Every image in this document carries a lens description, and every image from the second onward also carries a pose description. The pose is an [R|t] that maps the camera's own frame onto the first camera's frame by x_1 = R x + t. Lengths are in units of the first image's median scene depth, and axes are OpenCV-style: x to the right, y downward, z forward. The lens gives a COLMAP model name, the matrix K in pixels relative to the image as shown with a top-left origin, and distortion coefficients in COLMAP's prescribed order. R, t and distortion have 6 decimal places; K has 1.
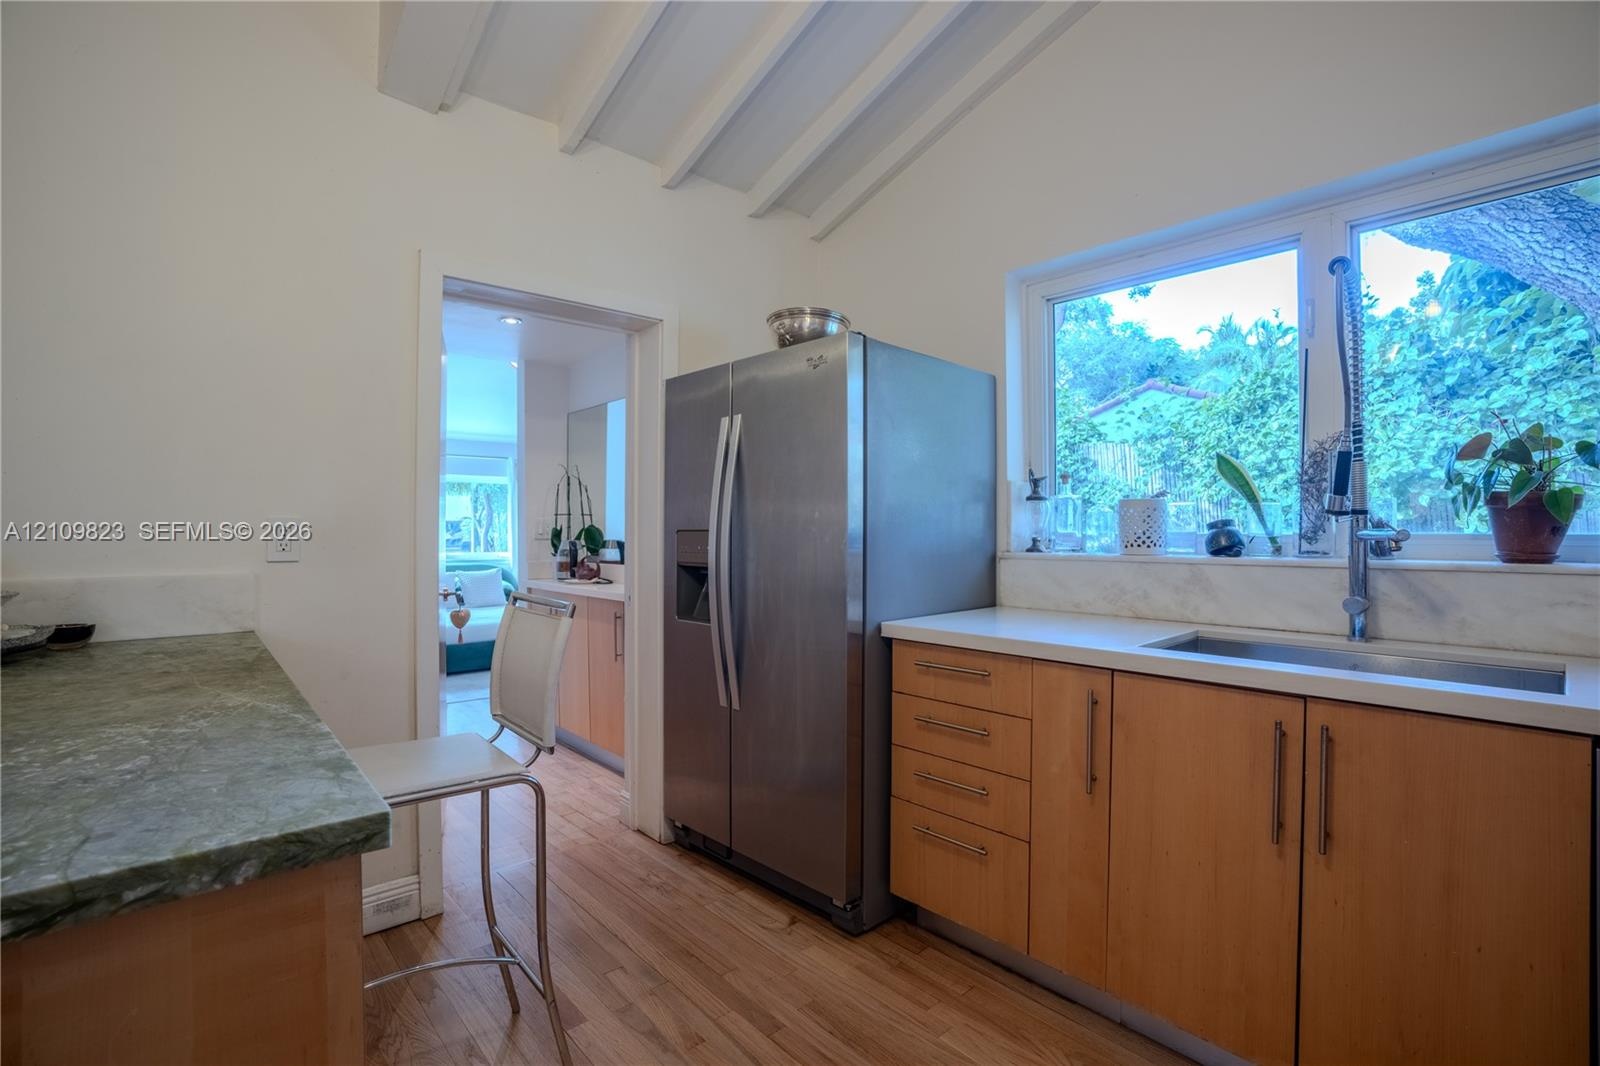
lens RADIAL K [[734.6, 0, 803.8], [0, 734.6, 528.2], [0, 0, 1]] dist [-0.070553, 0.028086]
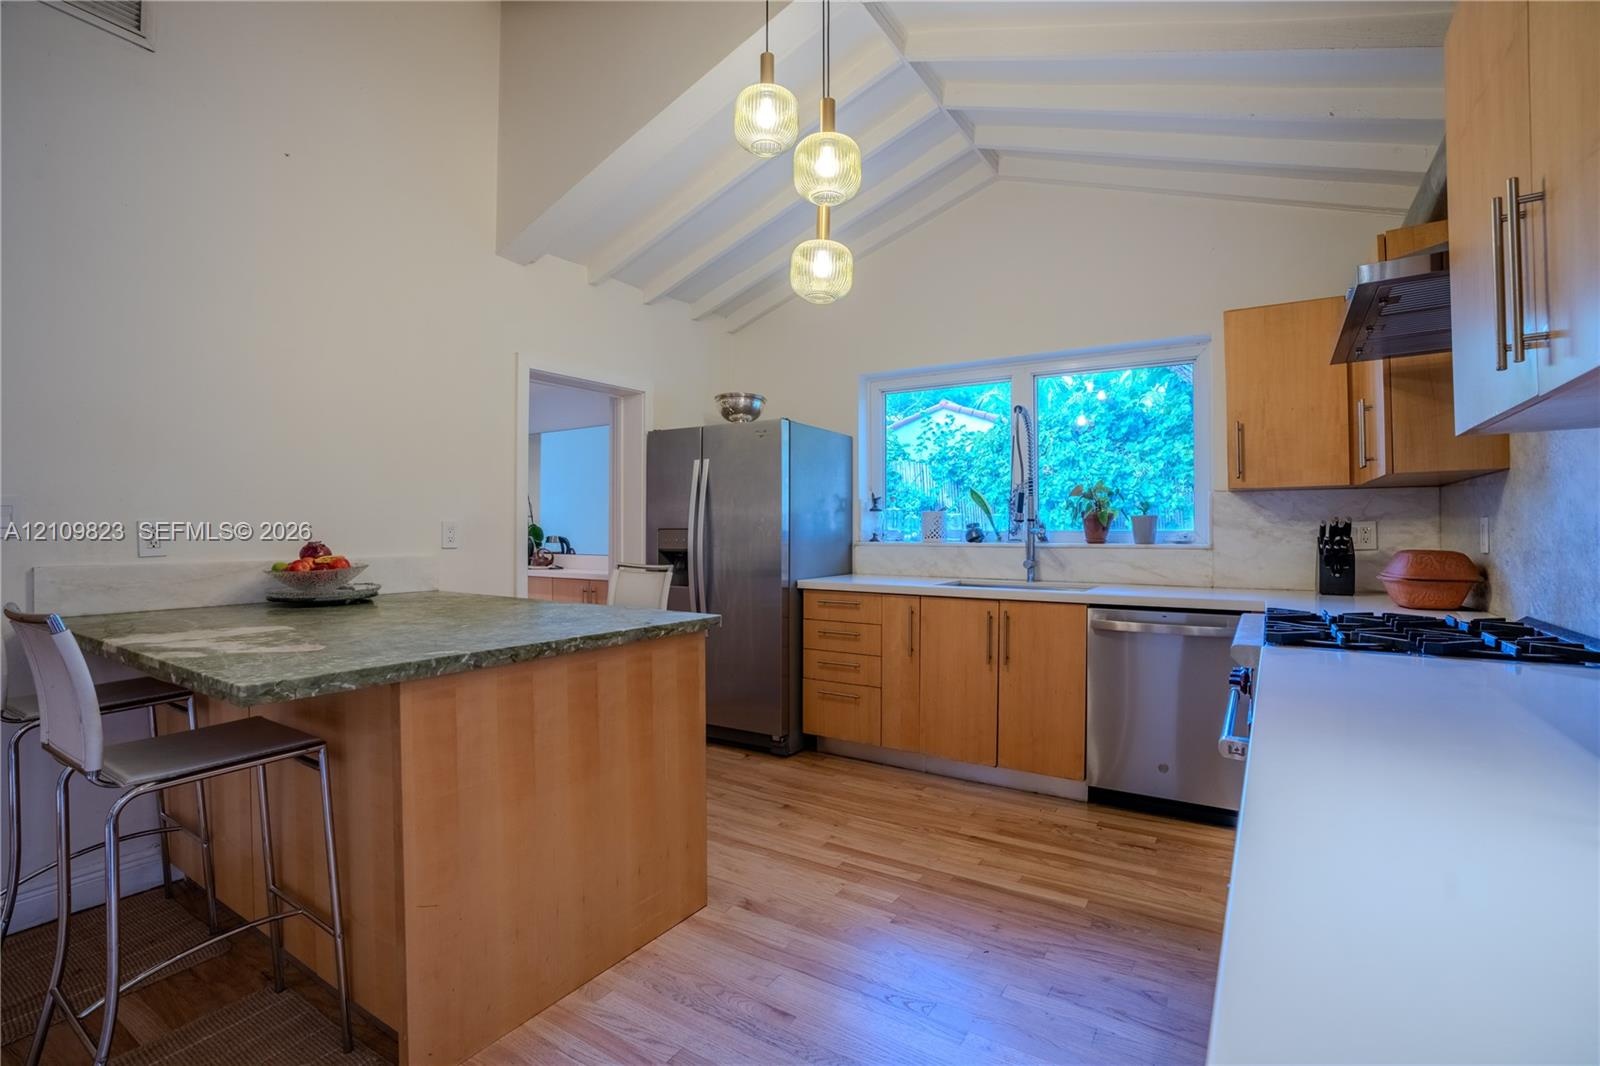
lens RADIAL K [[734.6, 0, 803.8], [0, 734.6, 528.2], [0, 0, 1]] dist [-0.070553, 0.028086]
pose [[0.966727, -0.000893, 0.255809, -0.340433], [0.000072, 0.999995, 0.003219, -0.004596], [-0.255811, -0.003093, 0.966722, -0.742581]]
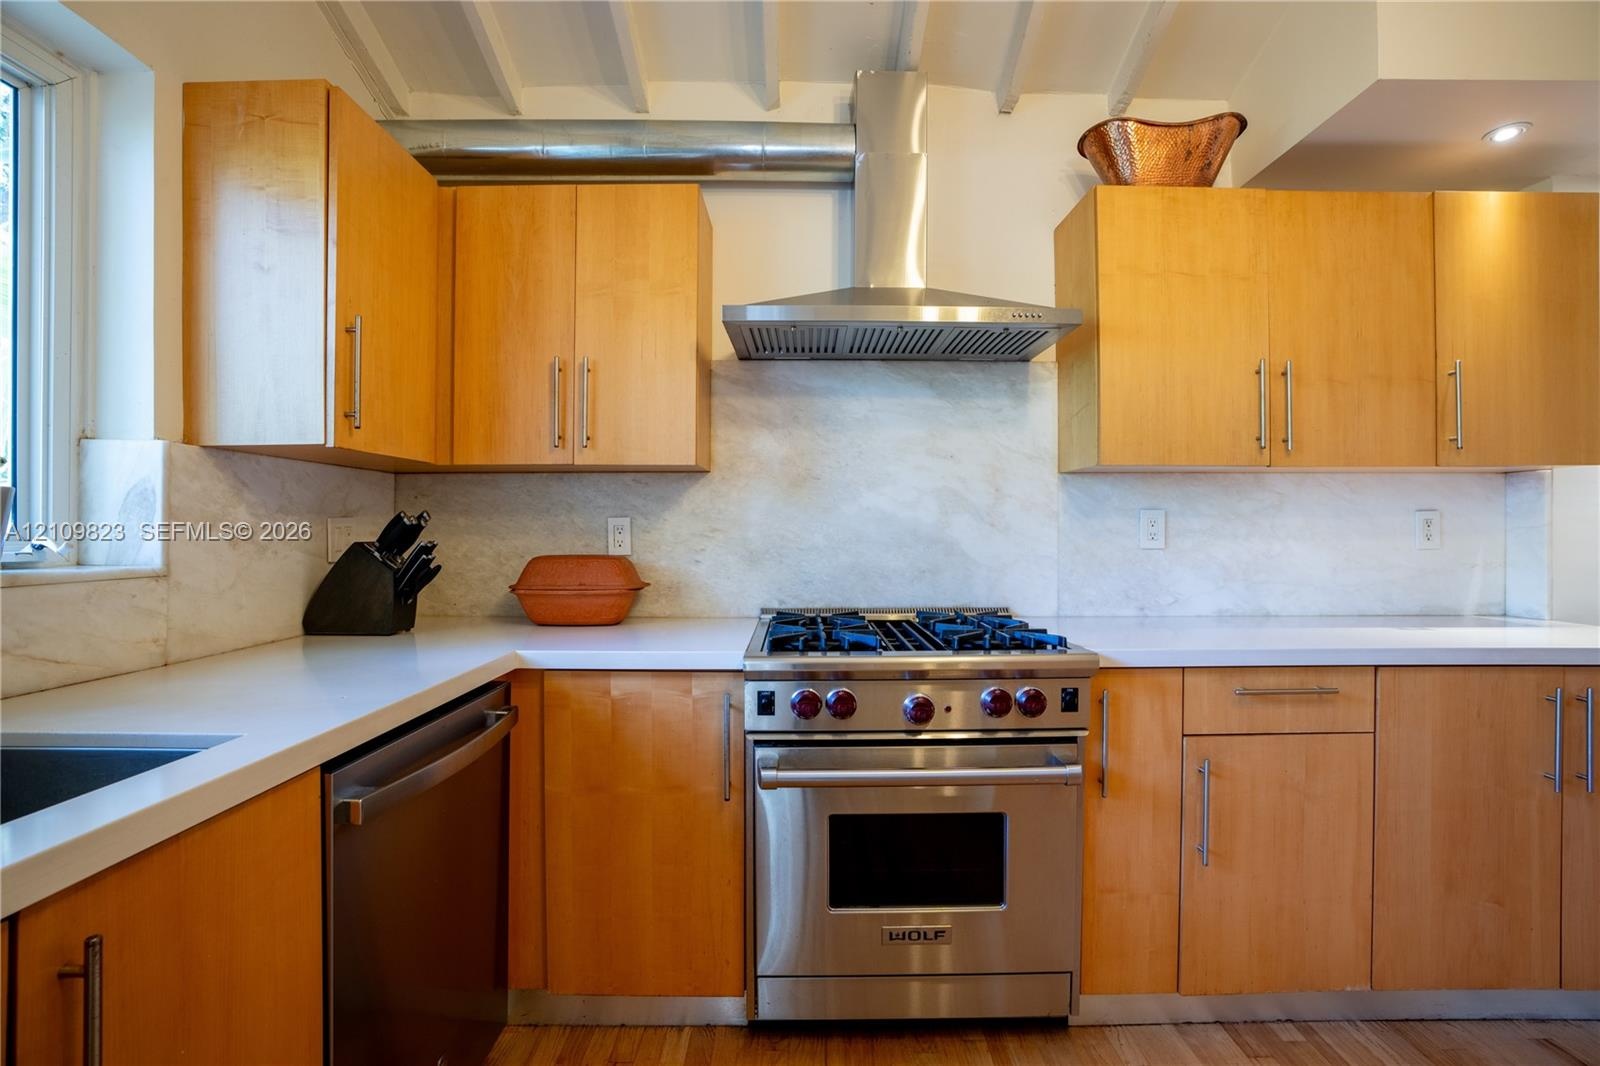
lens RADIAL K [[734.6, 0, 803.8], [0, 734.6, 528.2], [0, 0, 1]] dist [-0.070553, 0.028086]
pose [[-0.741865, 0.000233, 0.670550, 0.043287], [-0.004777, 0.999973, -0.005633, 0.002666], [-0.670533, -0.007382, -0.741843, 0.640287]]
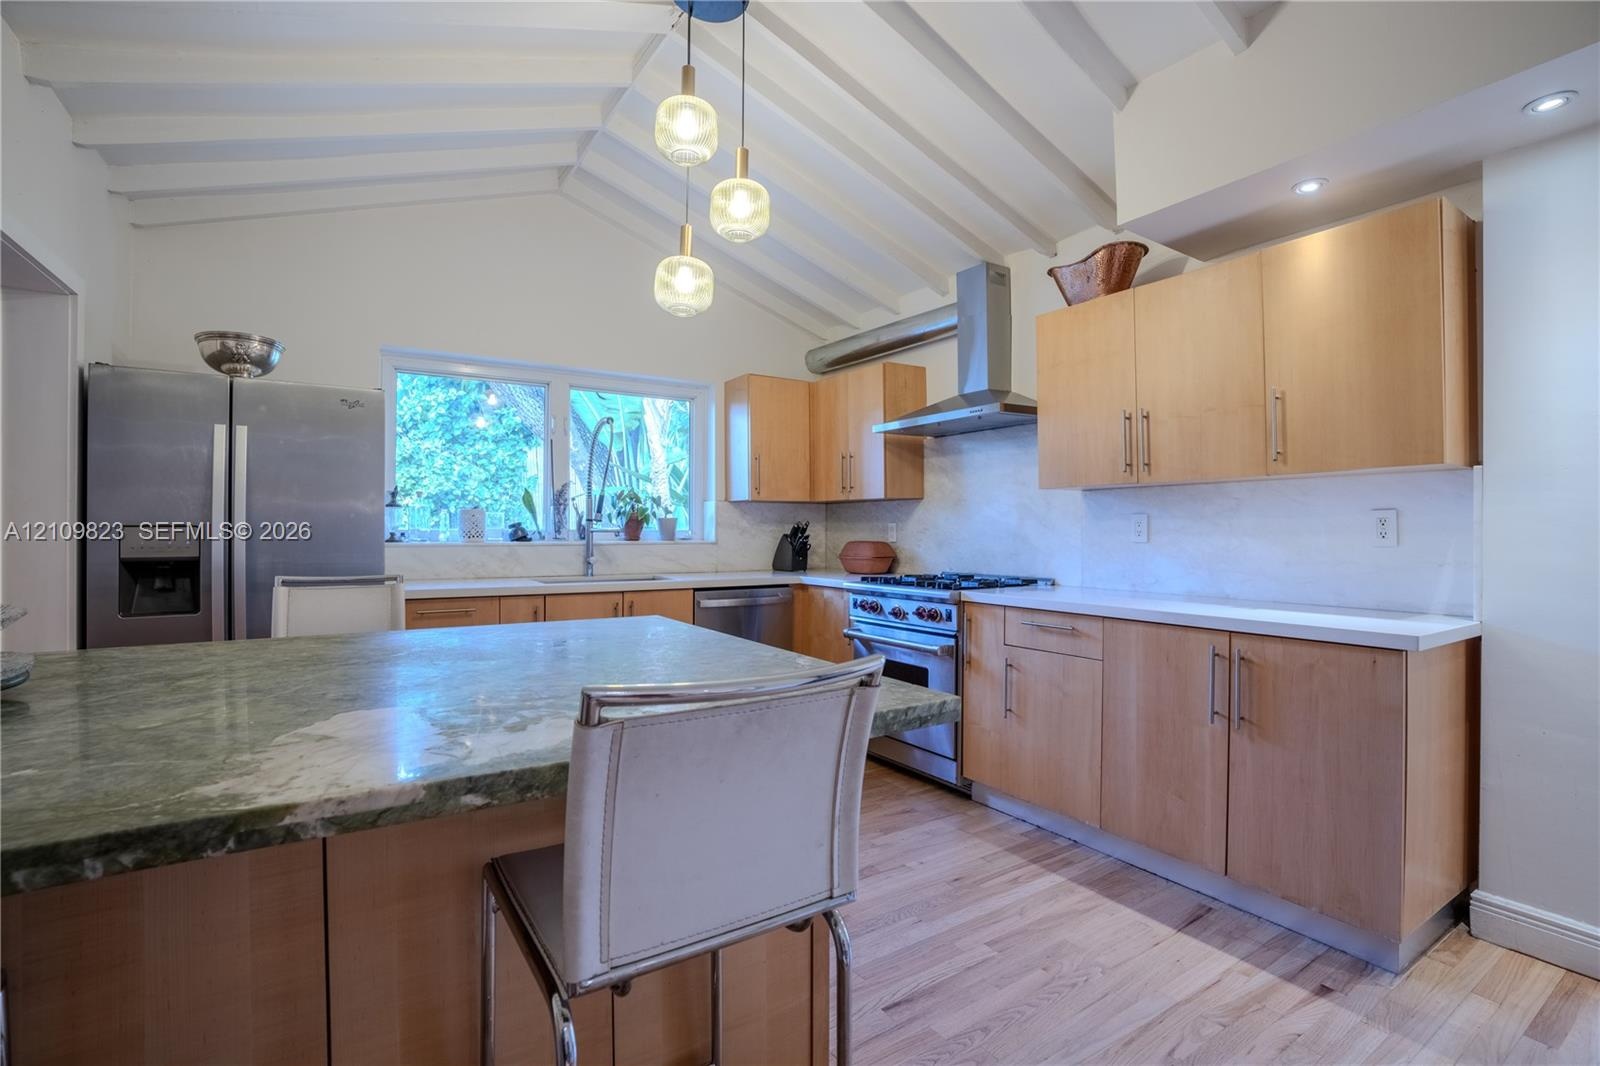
lens RADIAL K [[734.6, 0, 803.8], [0, 734.6, 528.2], [0, 0, 1]] dist [-0.070553, 0.028086]
pose [[0.161777, 0.002119, 0.986825, -1.176313], [-0.005925, 0.999982, -0.001176, 0.001405], [-0.986810, -0.005657, 0.161786, -0.054033]]
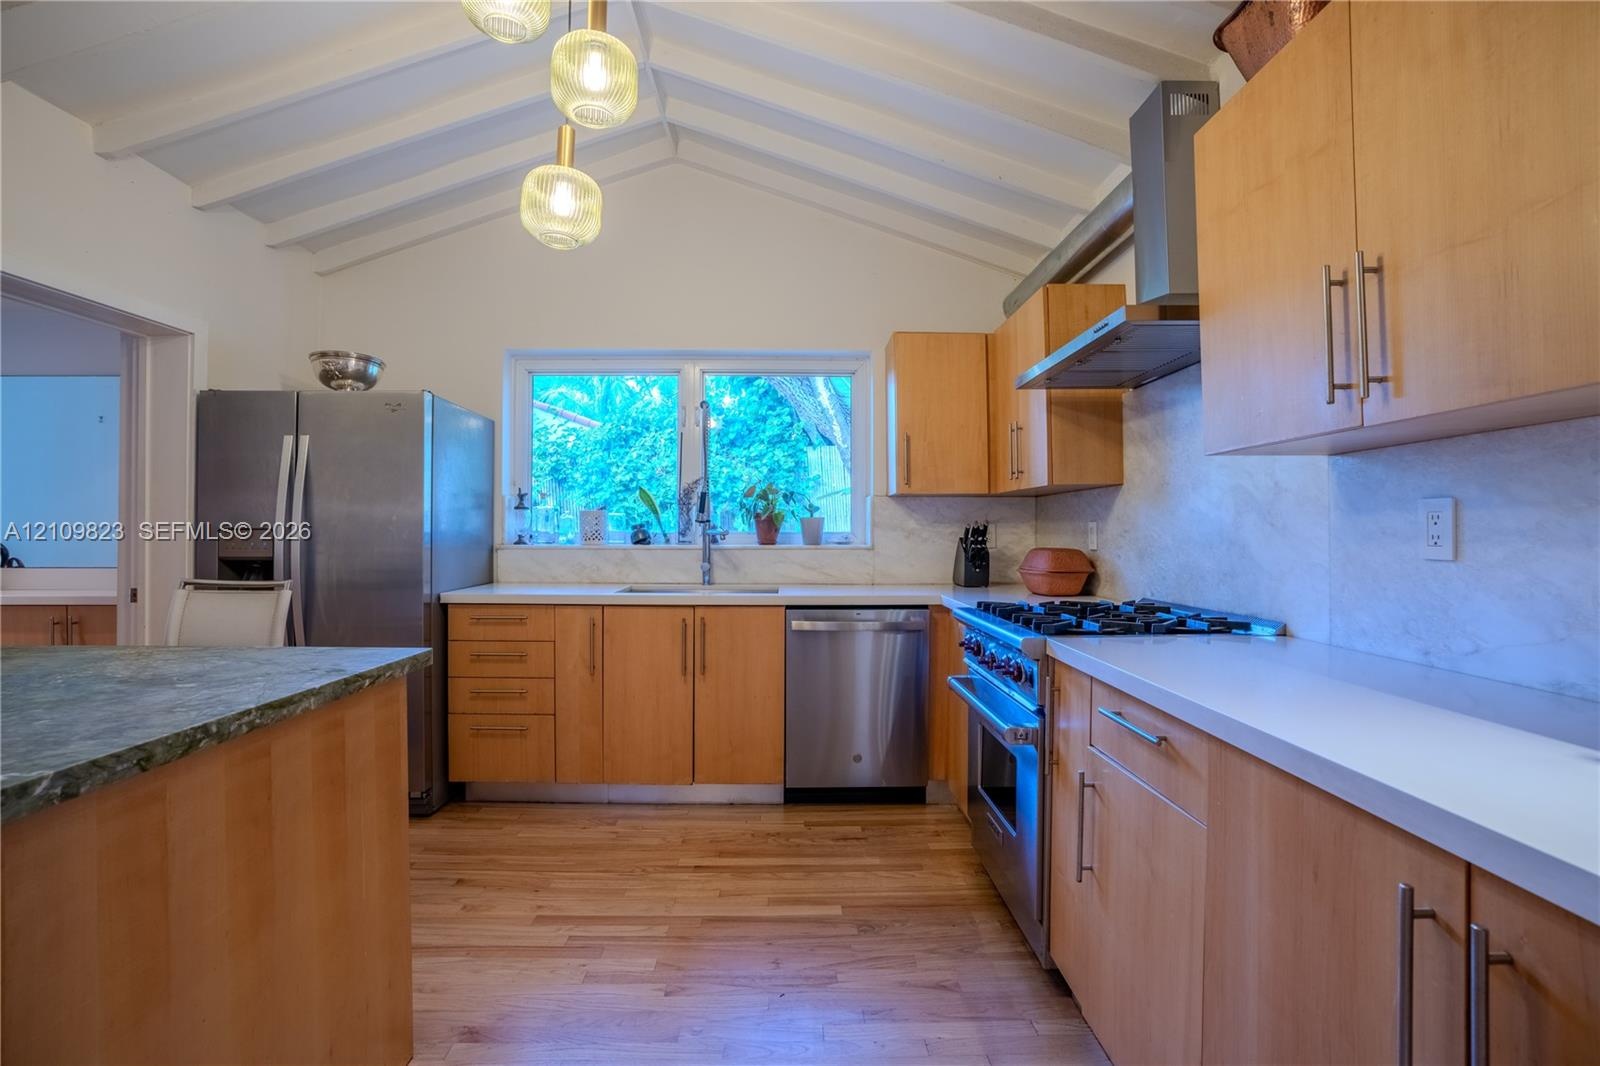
lens RADIAL K [[734.6, 0, 803.8], [0, 734.6, 528.2], [0, 0, 1]] dist [-0.070553, 0.028086]
pose [[0.657242, 0.002751, 0.753674, -0.498540], [-0.004174, 0.999991, -0.000010, -0.002796], [-0.753668, -0.003139, 0.657248, -0.473672]]
